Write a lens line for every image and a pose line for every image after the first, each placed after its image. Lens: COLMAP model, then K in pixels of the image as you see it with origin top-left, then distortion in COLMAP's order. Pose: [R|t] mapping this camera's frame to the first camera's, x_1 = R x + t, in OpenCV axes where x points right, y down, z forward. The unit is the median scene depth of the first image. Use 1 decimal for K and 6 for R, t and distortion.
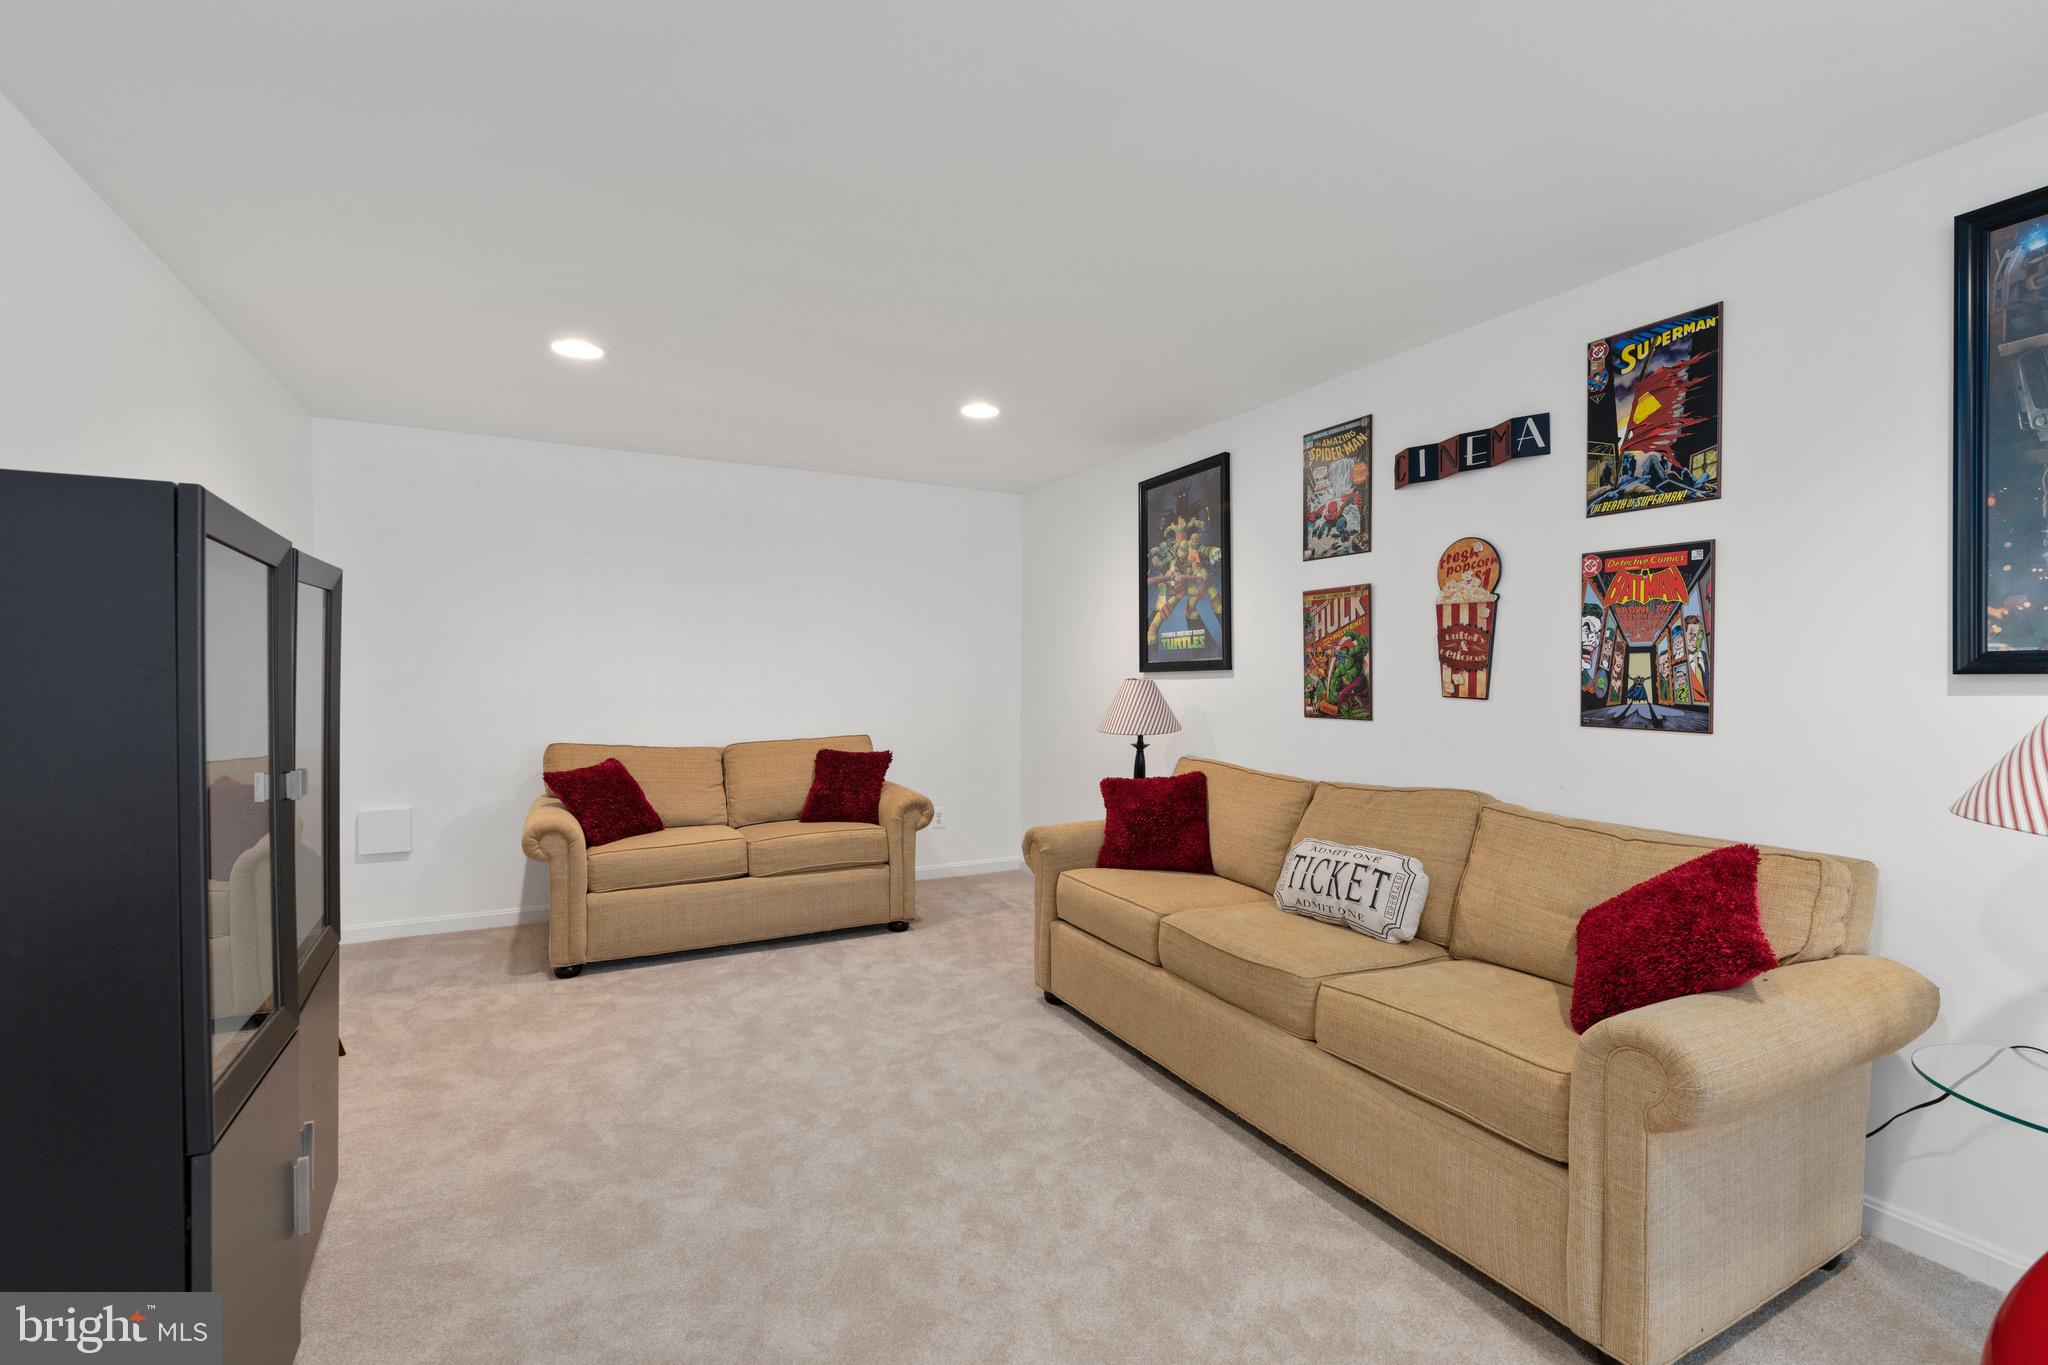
lens RADIAL K [[882.0, 0, 1035.1], [0, 882.0, 684.8], [0, 0, 1]] dist [0.001519, -0.001169]
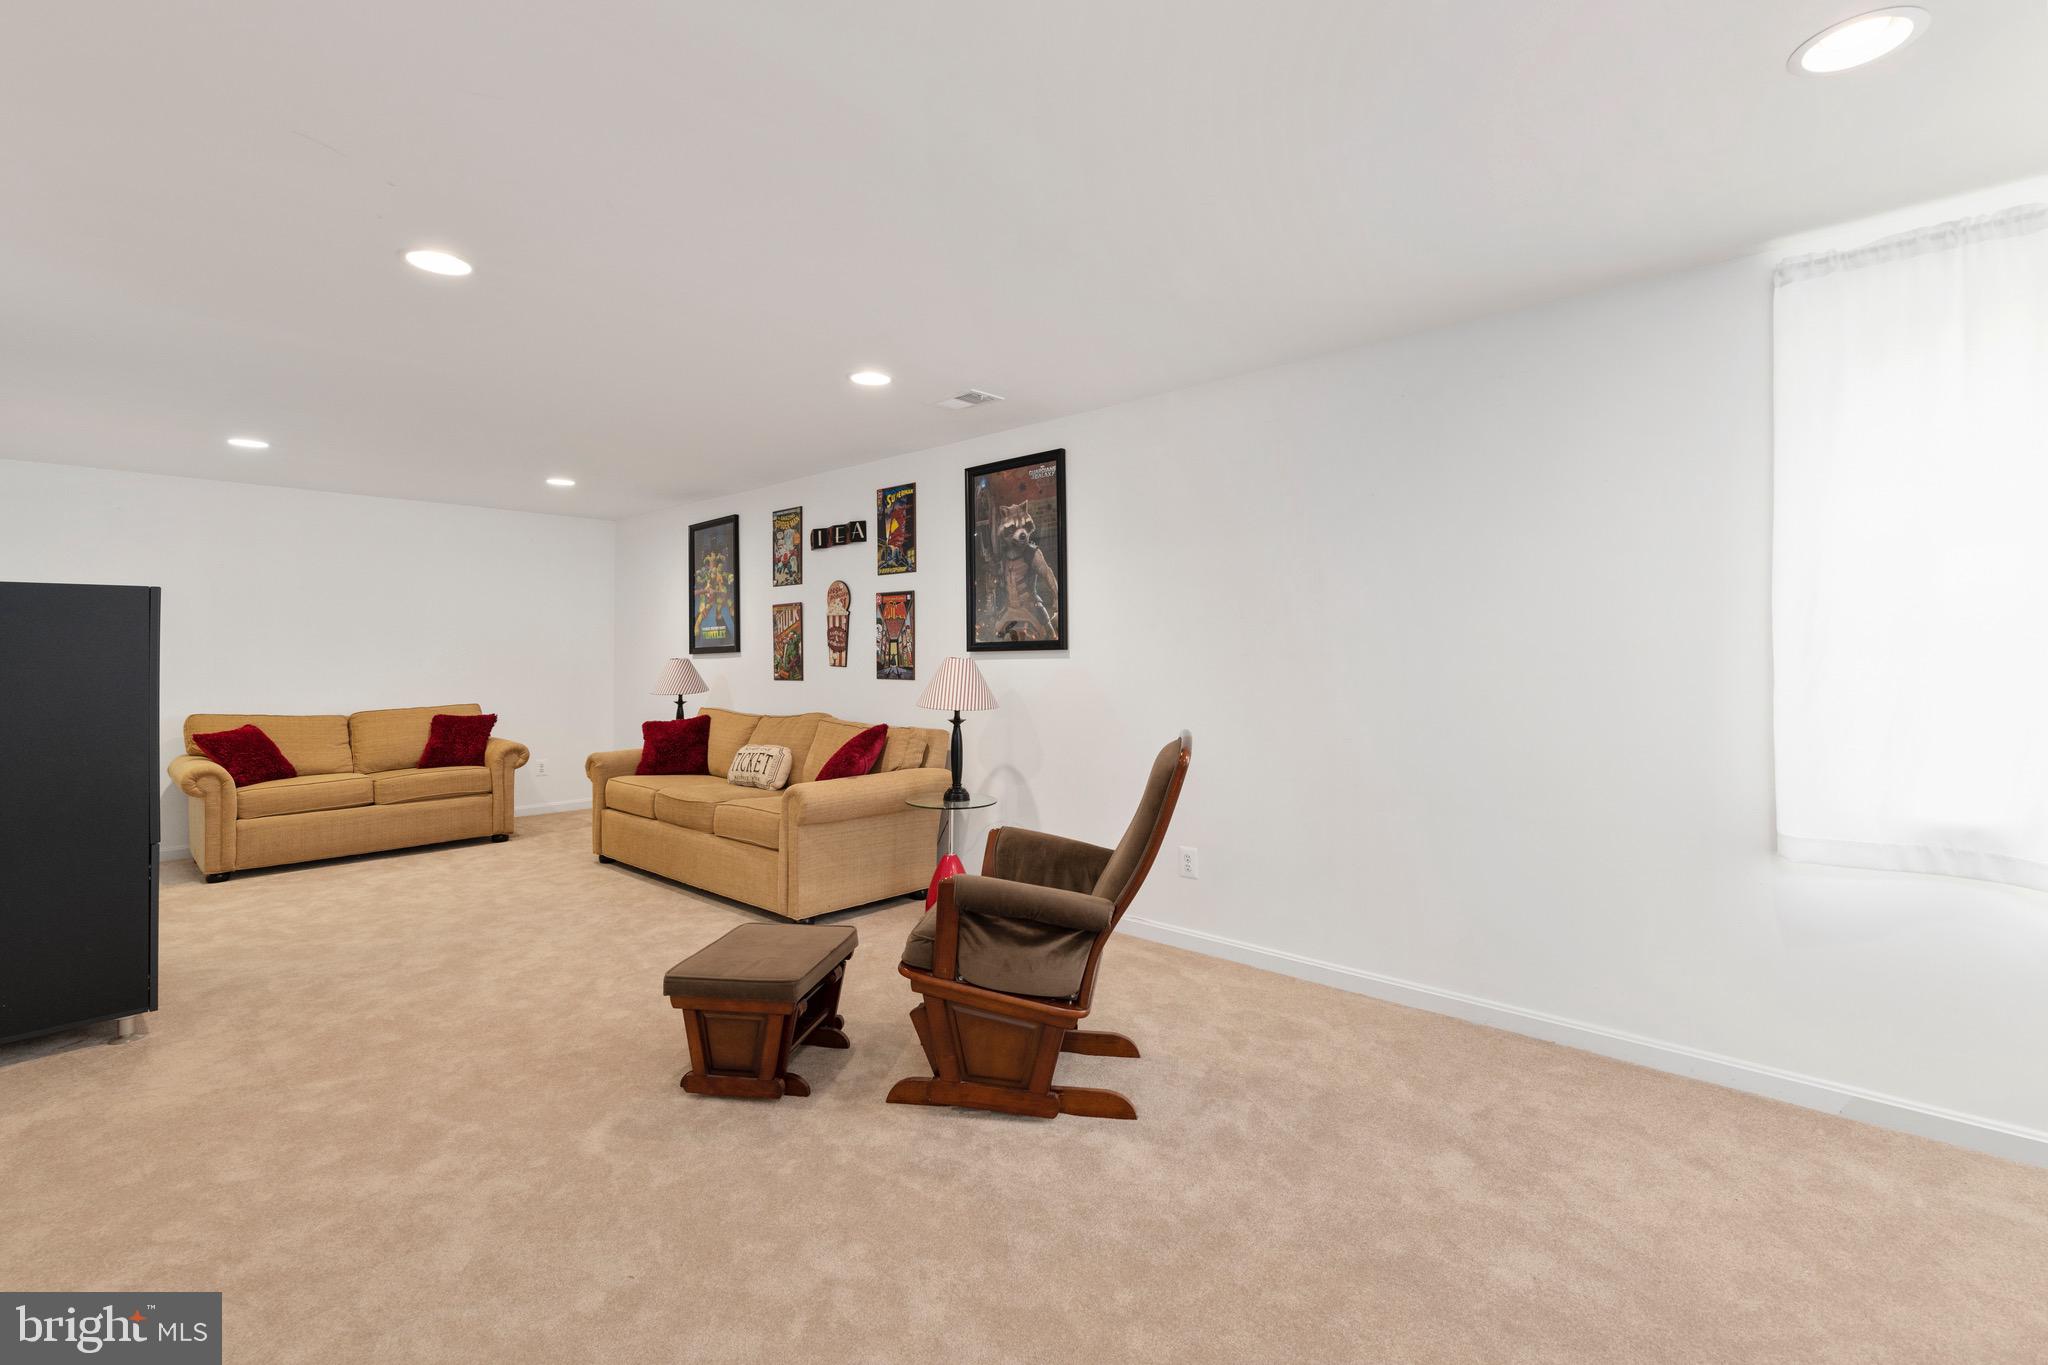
lens RADIAL K [[882.0, 0, 1020.8], [0, 882.0, 635.9], [0, 0, 1]] dist [0.001519, -0.001169]
pose [[0.941316, -0.003076, 0.337513, 0.190150], [0.014657, 0.999388, -0.031770, 0.013620], [-0.337209, 0.034853, 0.940785, -0.760111]]
